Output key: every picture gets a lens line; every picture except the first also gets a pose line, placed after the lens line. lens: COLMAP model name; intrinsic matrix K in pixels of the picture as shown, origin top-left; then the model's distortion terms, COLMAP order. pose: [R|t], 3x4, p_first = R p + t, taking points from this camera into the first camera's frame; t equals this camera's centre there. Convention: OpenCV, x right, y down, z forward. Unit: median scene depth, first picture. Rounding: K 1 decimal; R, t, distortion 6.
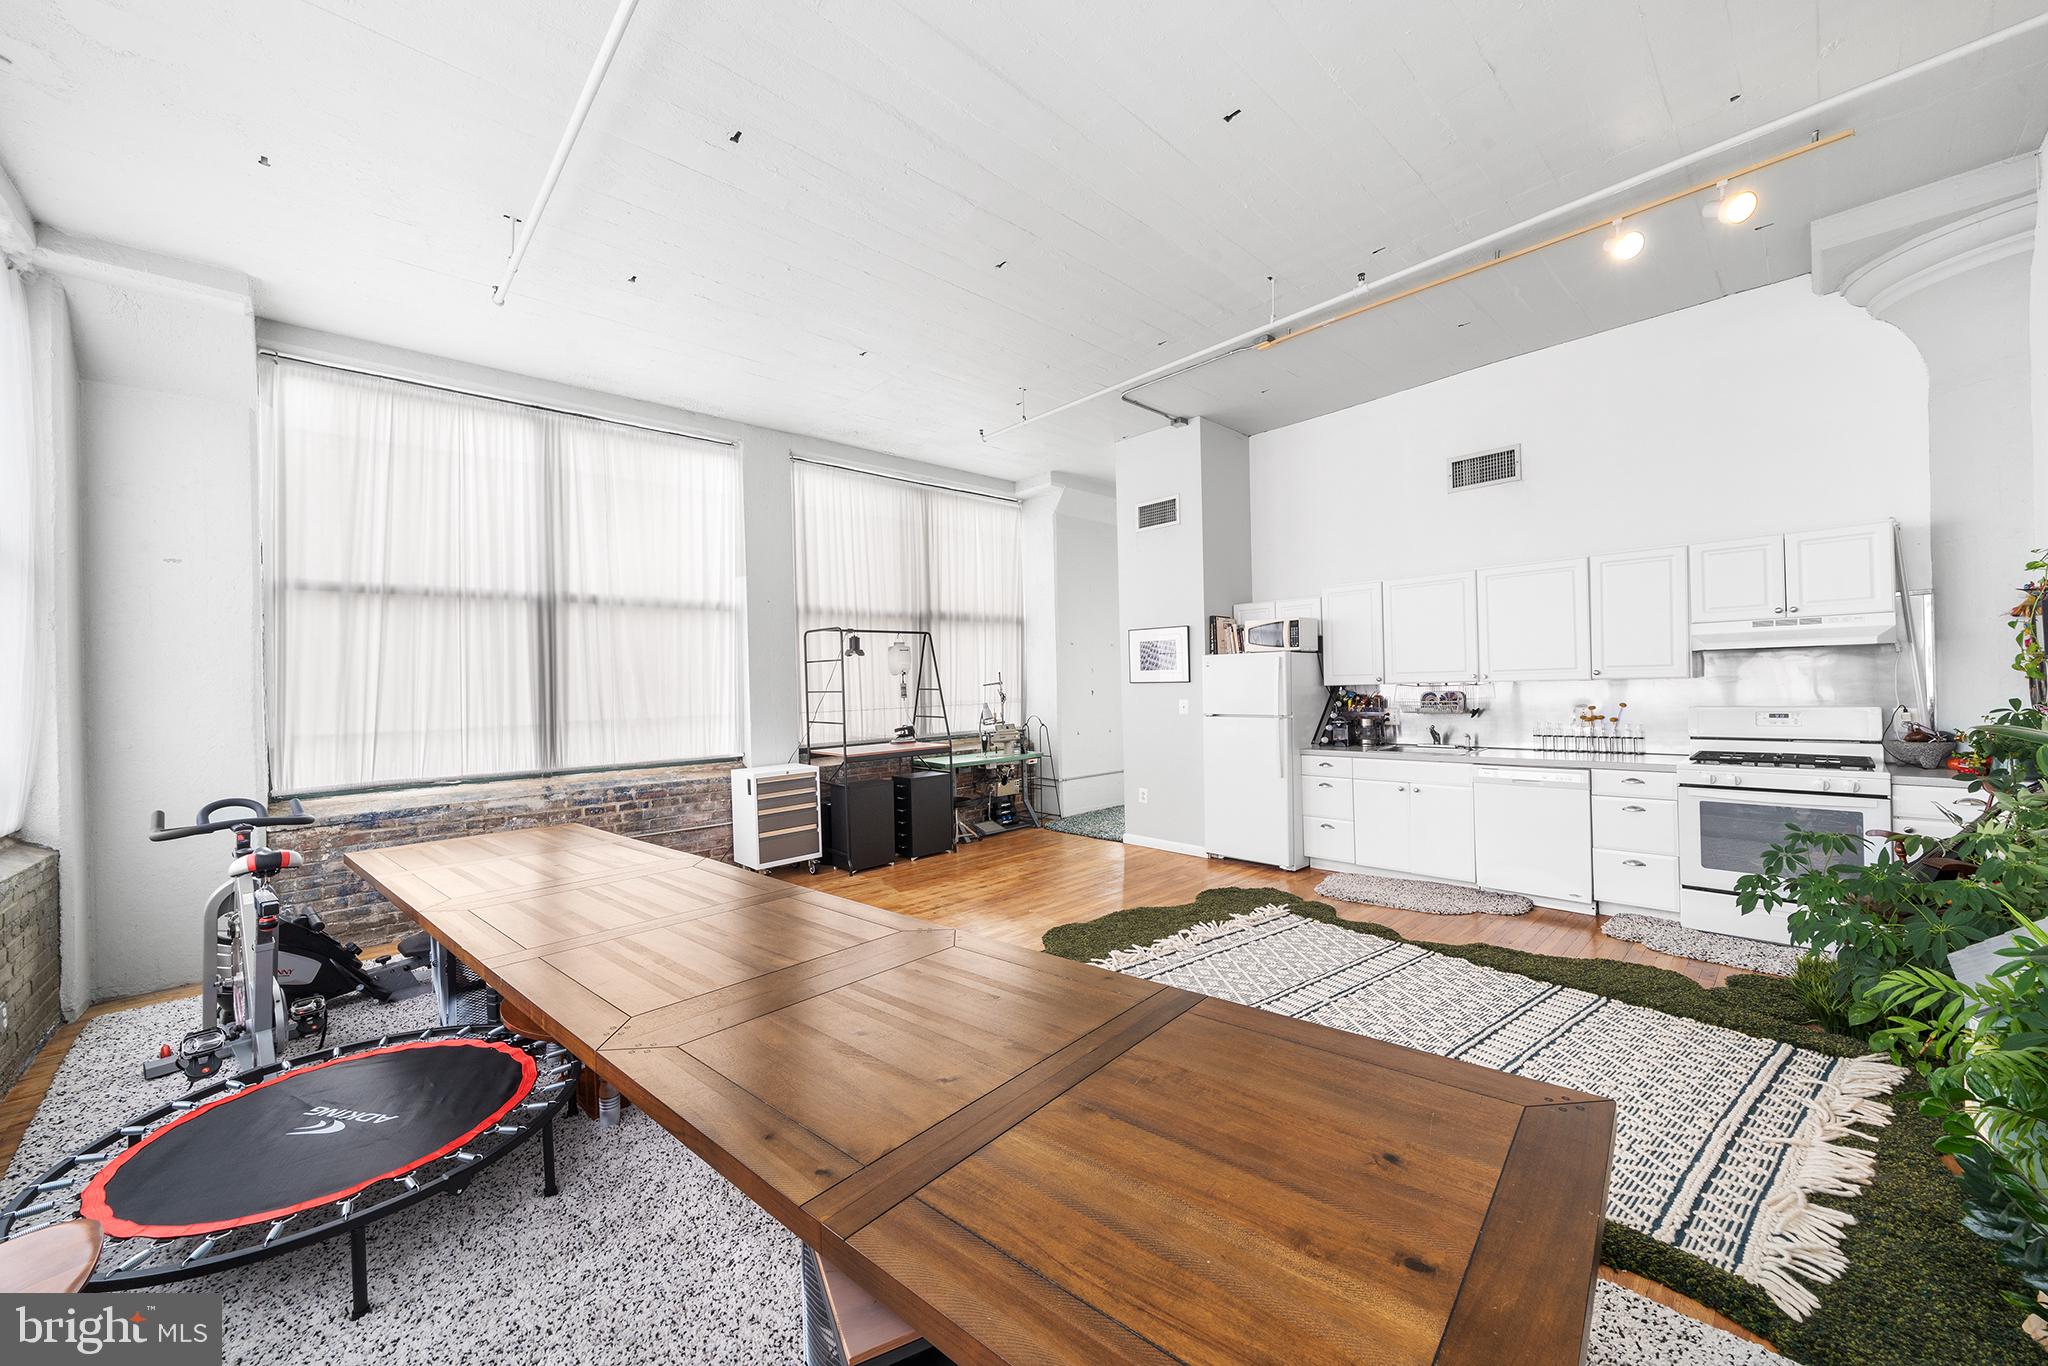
lens RADIAL K [[752.3, 0, 1024.0], [0, 752.3, 683.0], [0, 0, 1]] dist [-0.000472, 0.000052]
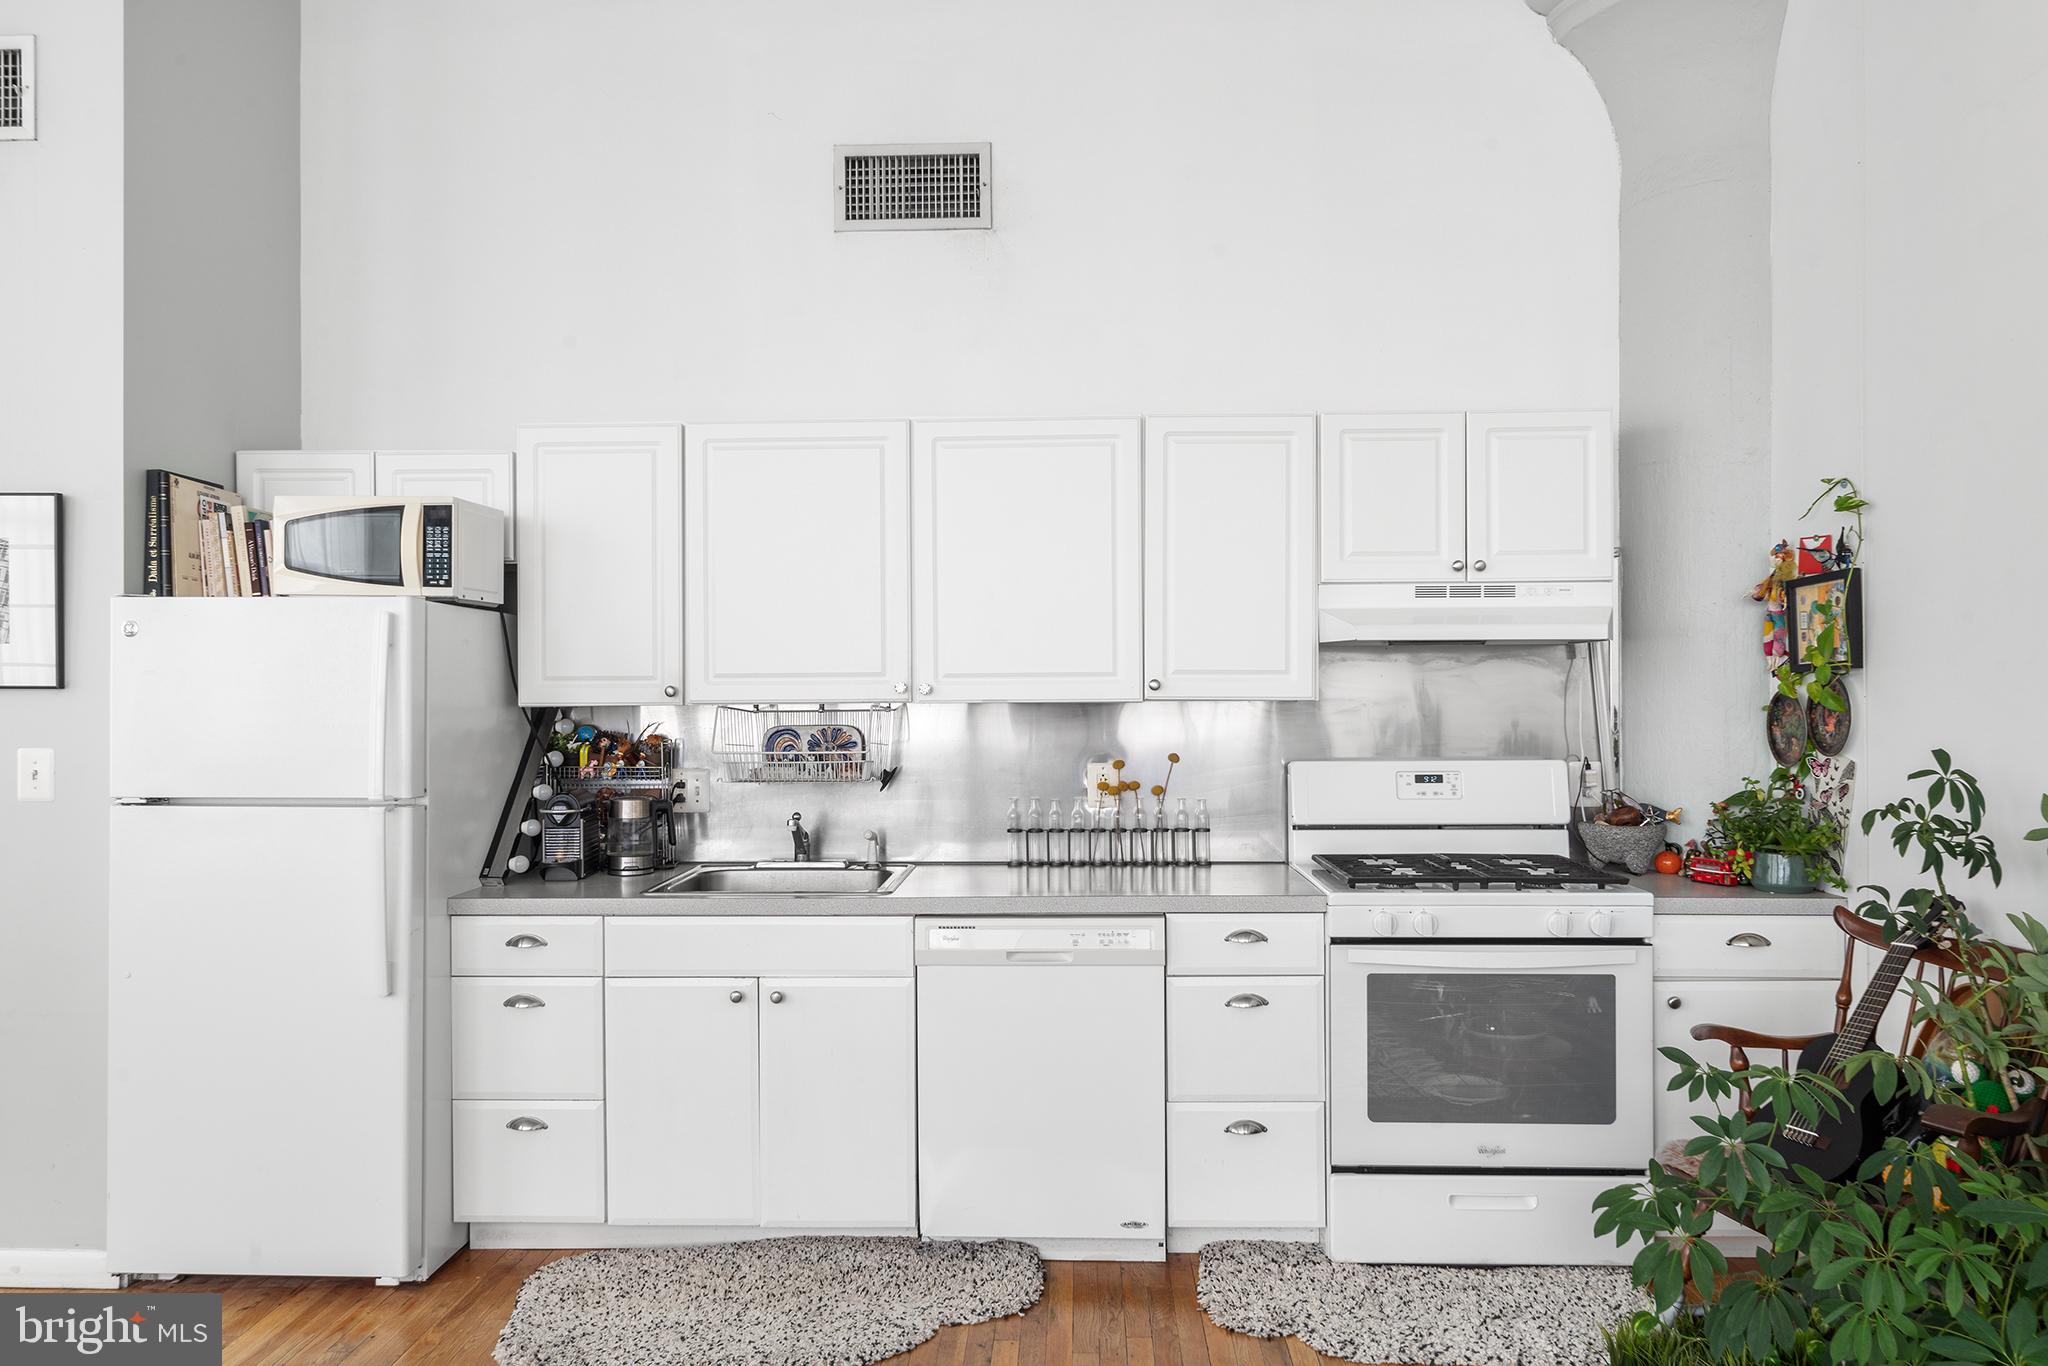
lens RADIAL K [[1384.5, 0, 1028.5], [0, 1384.5, 690.4], [0, 0, 1]] dist [0.001076, 0.002168]
pose [[0.709417, 0.022506, 0.704429, 0.119225], [-0.015358, 0.999746, -0.016475, 0.002948], [-0.704621, 0.000869, 0.709583, 0.392788]]
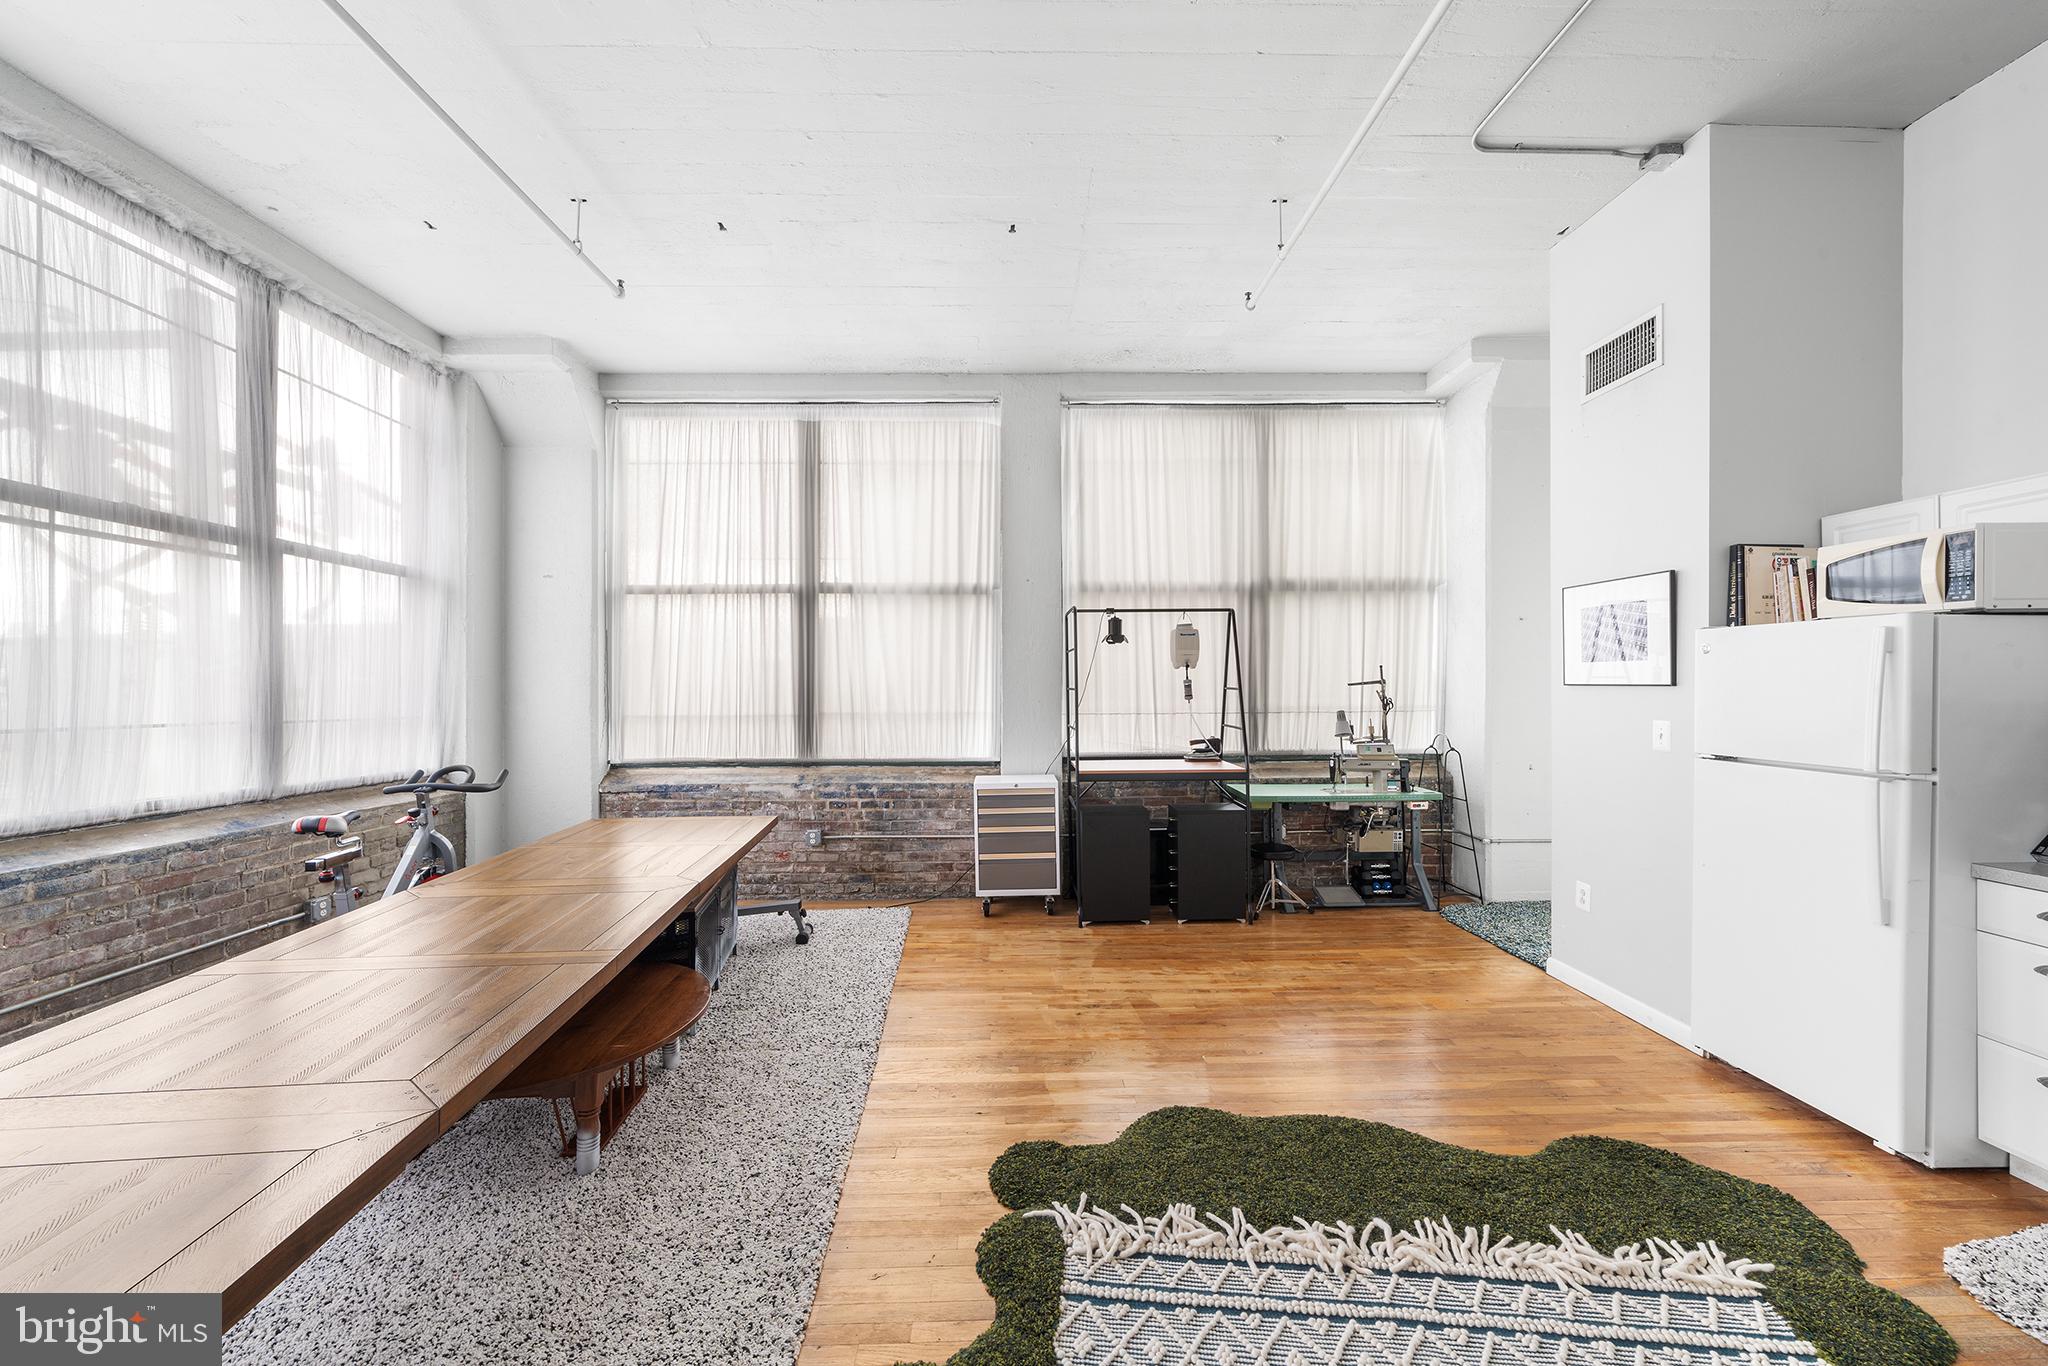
lens RADIAL K [[790.3, 0, 1022.8], [0, 790.3, 689.0], [0, 0, 1]] dist [-0.000625, 0.000068]
pose [[0.743122, 0.022548, -0.668776, 0.273992], [-0.012698, 0.999727, 0.019597, -0.004093], [0.669035, -0.006071, 0.743206, 0.369405]]
